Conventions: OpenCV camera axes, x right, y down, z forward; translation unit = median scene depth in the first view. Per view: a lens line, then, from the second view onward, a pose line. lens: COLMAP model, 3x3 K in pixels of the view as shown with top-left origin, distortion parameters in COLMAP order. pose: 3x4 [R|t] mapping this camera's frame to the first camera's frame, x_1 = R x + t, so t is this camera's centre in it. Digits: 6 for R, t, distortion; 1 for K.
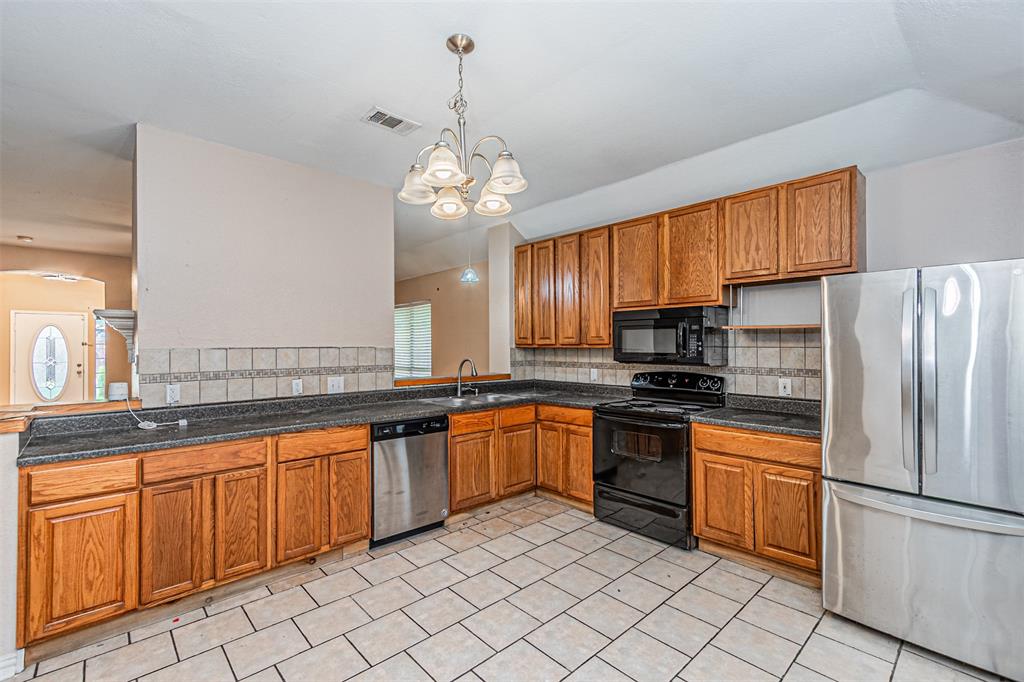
lens RADIAL K [[452.5, 0, 506.3], [0, 452.5, 343.7], [0, 0, 1]] dist [0.011852, -0.002175]
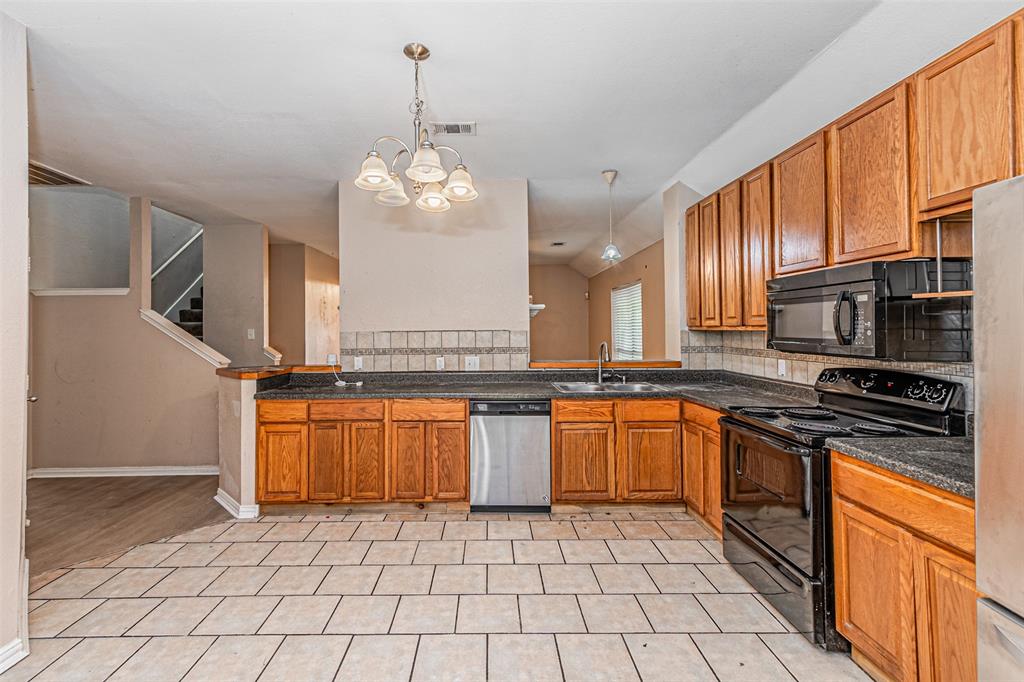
lens RADIAL K [[452.5, 0, 476.3], [0, 452.5, 322.5], [0, 0, 1]] dist [0.011852, -0.002175]
pose [[0.731208, -0.012864, -0.682033, 0.463094], [0.008416, 0.999916, -0.009837, -0.001058], [0.682102, 0.001453, 0.731255, 0.190016]]
